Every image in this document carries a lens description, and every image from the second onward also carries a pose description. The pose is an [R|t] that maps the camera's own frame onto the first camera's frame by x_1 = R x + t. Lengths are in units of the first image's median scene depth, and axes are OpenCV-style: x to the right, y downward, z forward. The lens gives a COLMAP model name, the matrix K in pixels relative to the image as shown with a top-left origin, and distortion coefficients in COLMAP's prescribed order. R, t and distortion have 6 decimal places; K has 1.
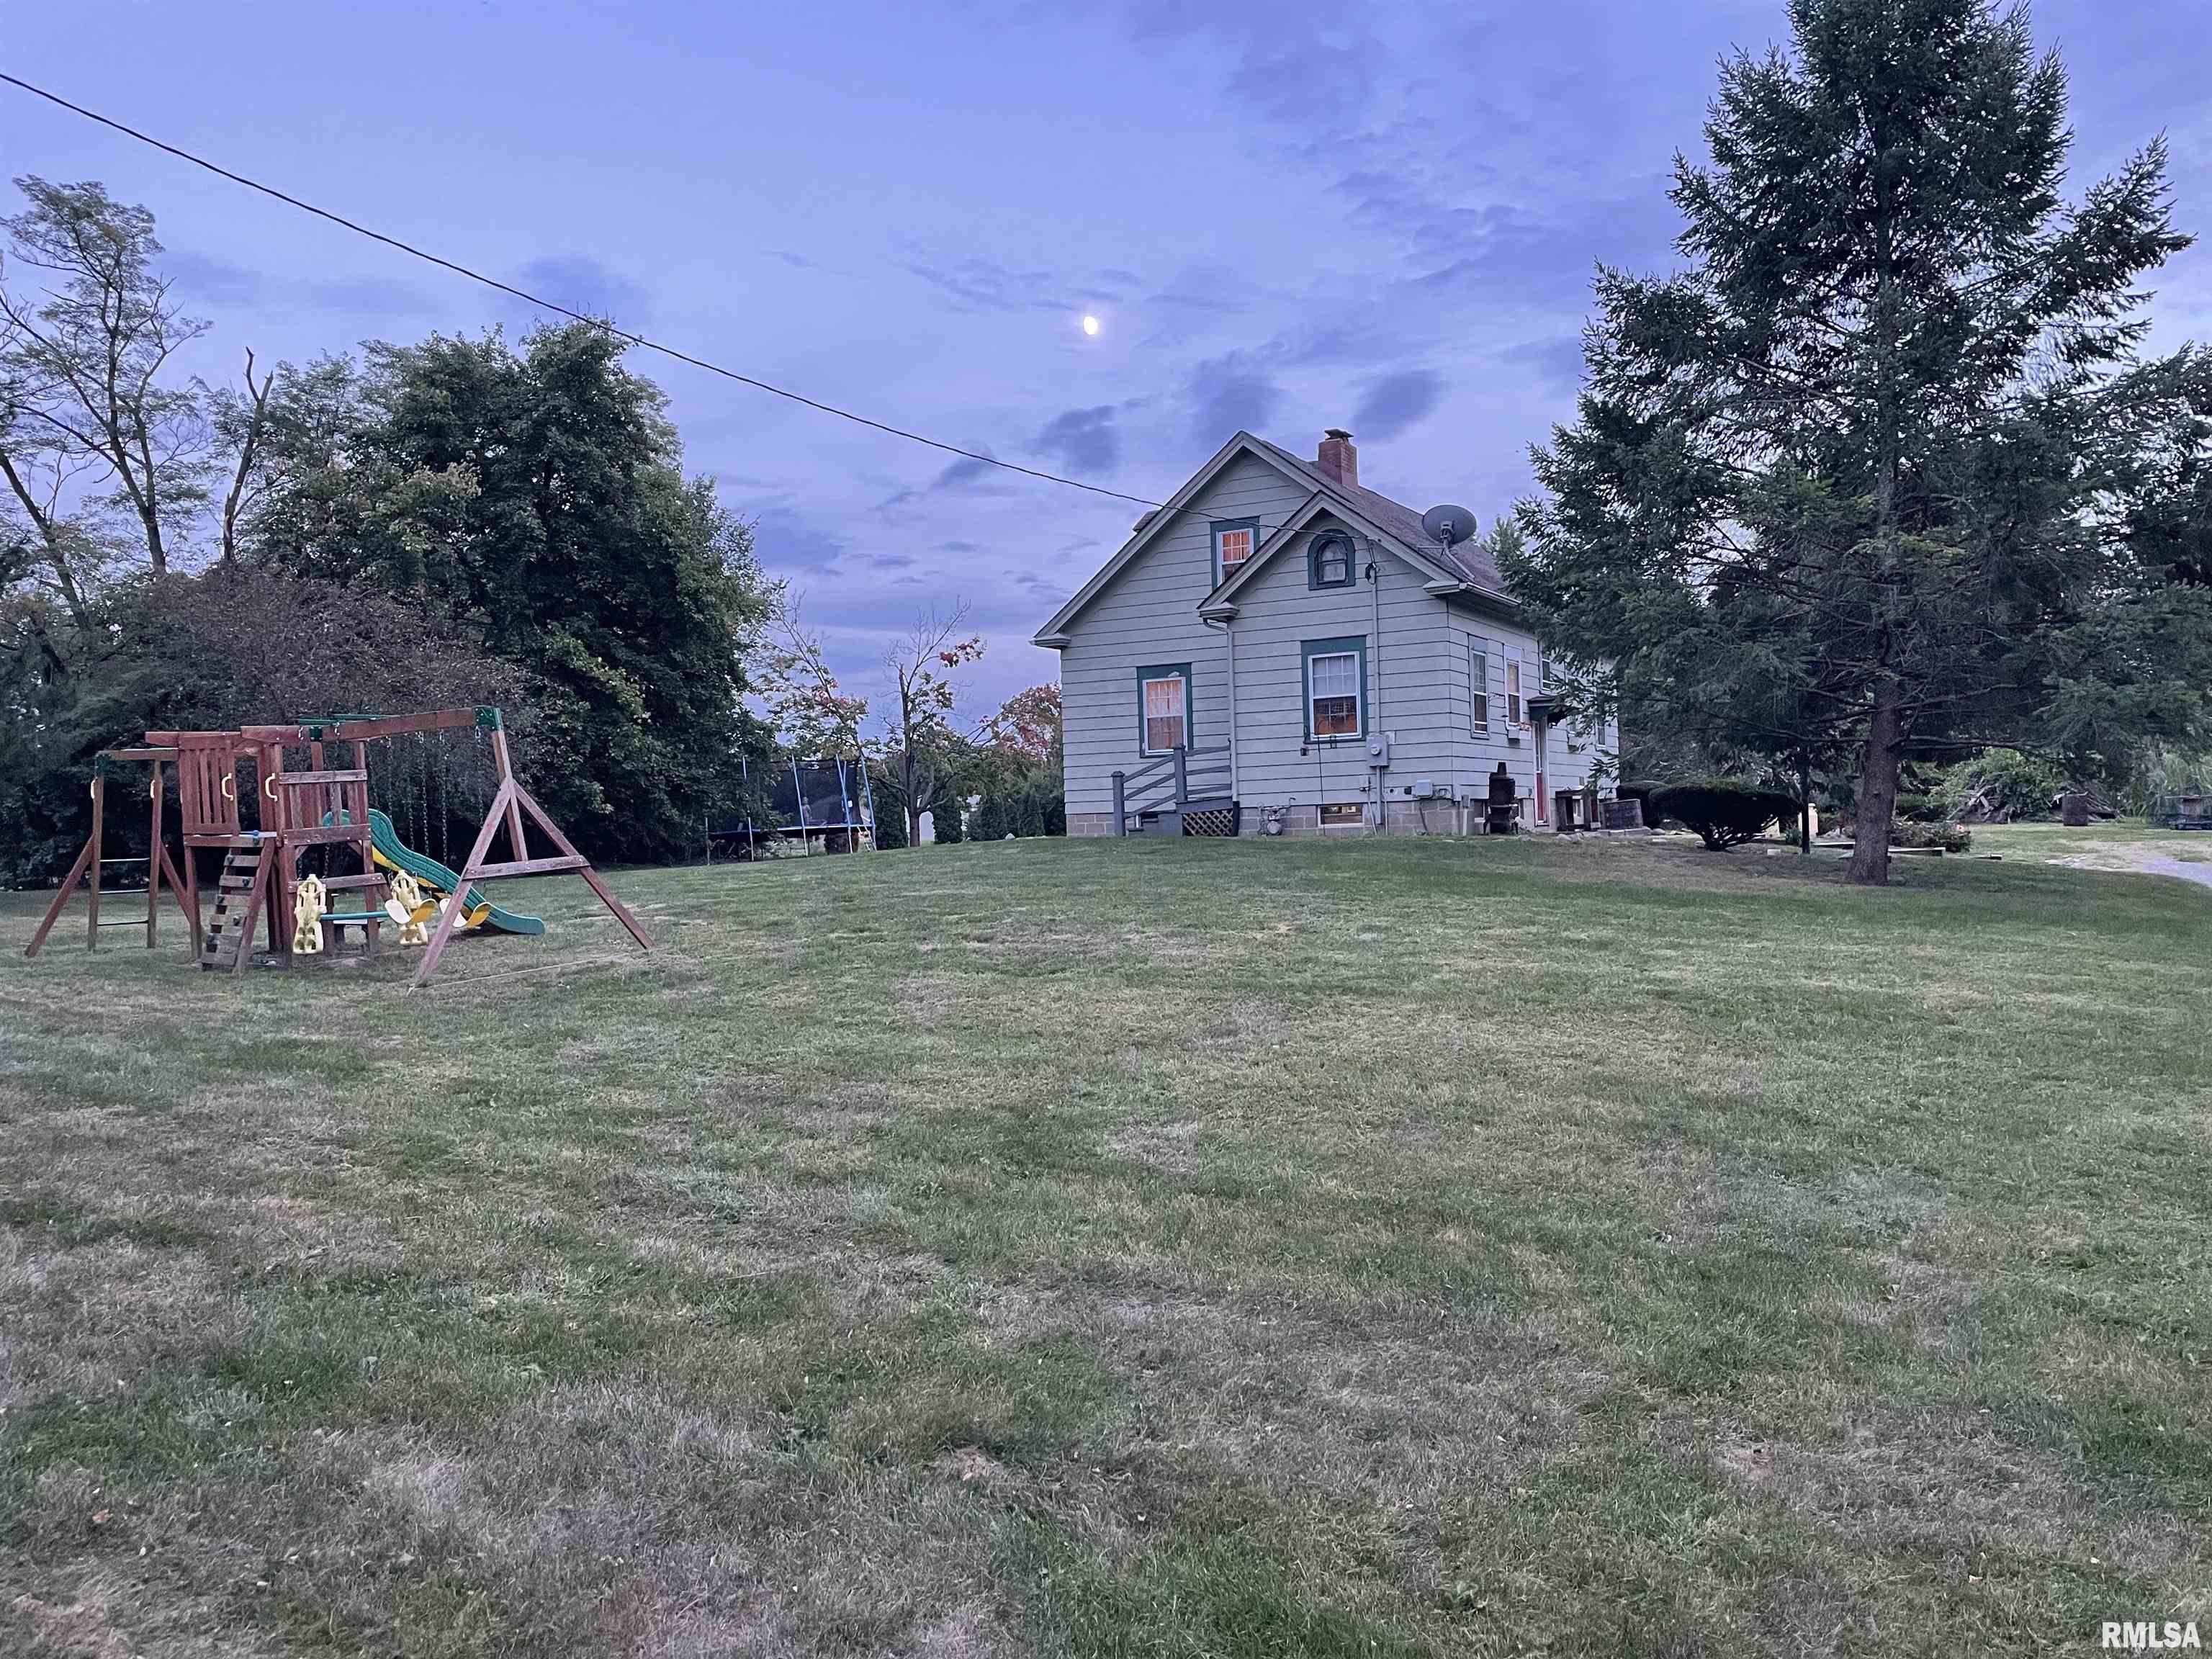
lens RADIAL K [[1672.8, 0, 1105.9], [0, 1672.8, 832.0], [0, 0, 1]] dist [-0.002437, -0.000210]
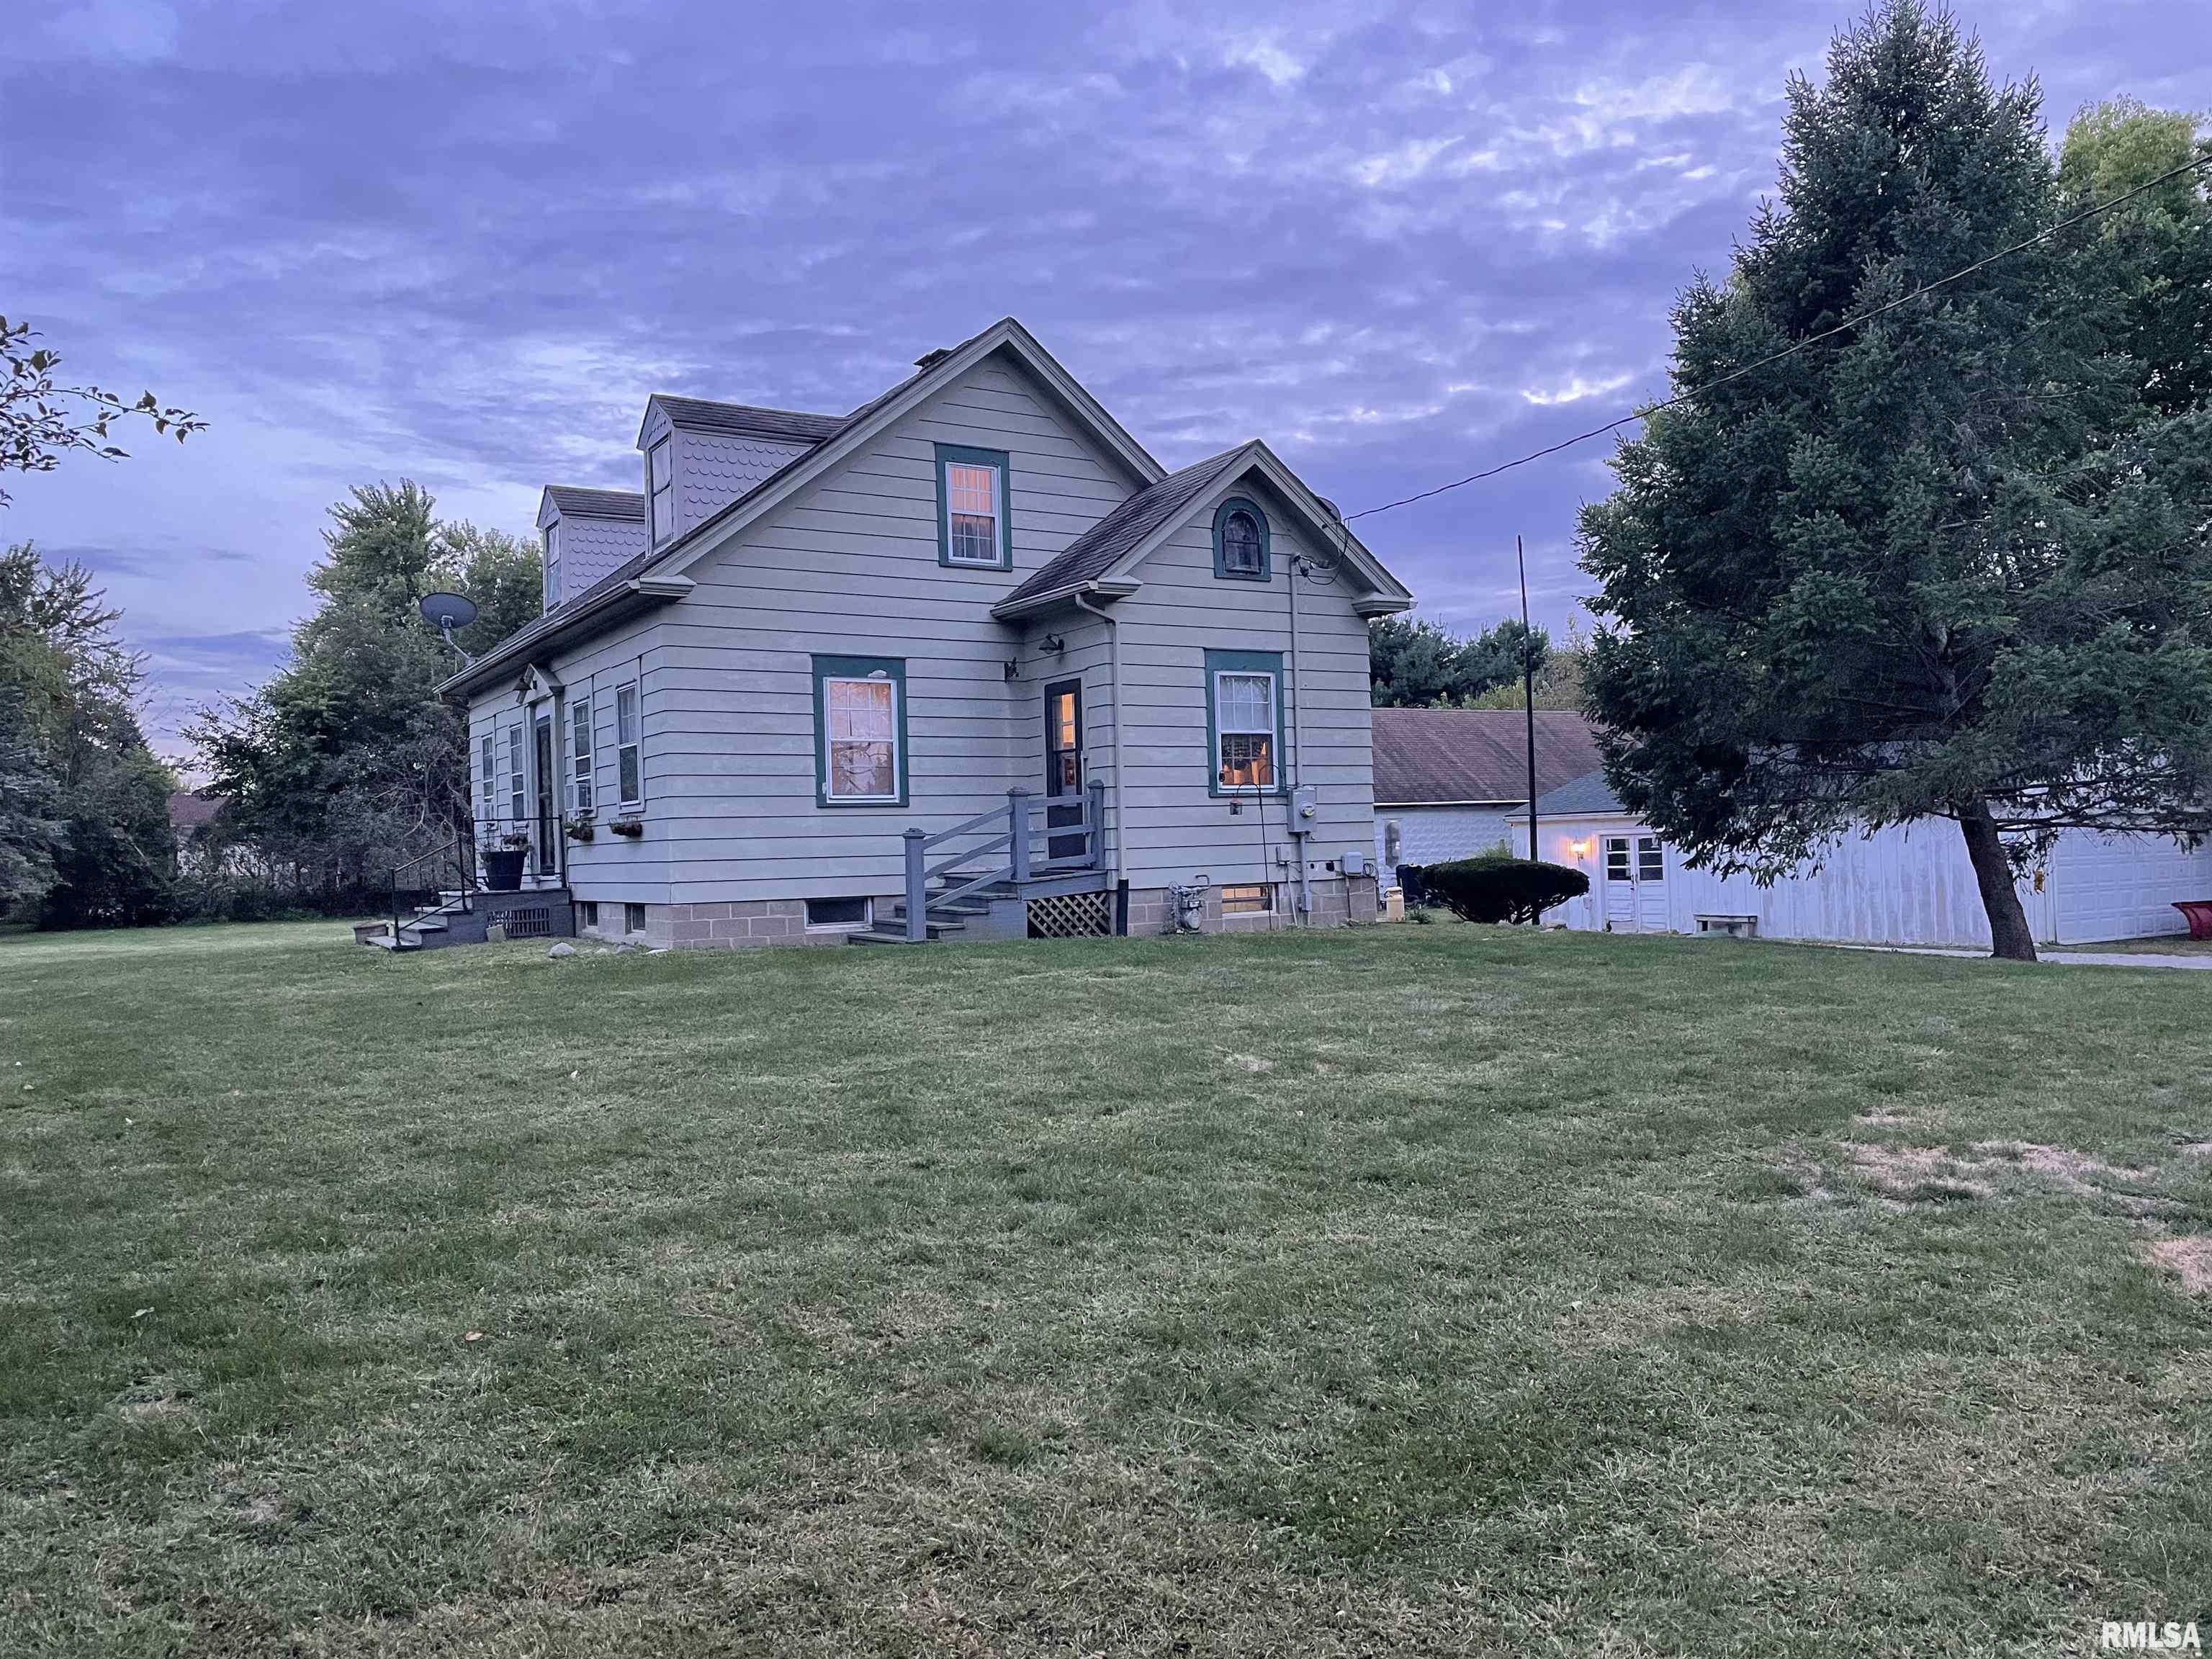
lens RADIAL K [[1672.8, 0, 1105.7], [0, 1672.8, 828.1], [0, 0, 1]] dist [-0.002437, -0.000210]
pose [[0.420937, 0.051230, 0.905642, -0.521879], [0.033800, 0.996825, -0.072098, 0.008470], [-0.906460, 0.060959, 0.417869, 0.751785]]
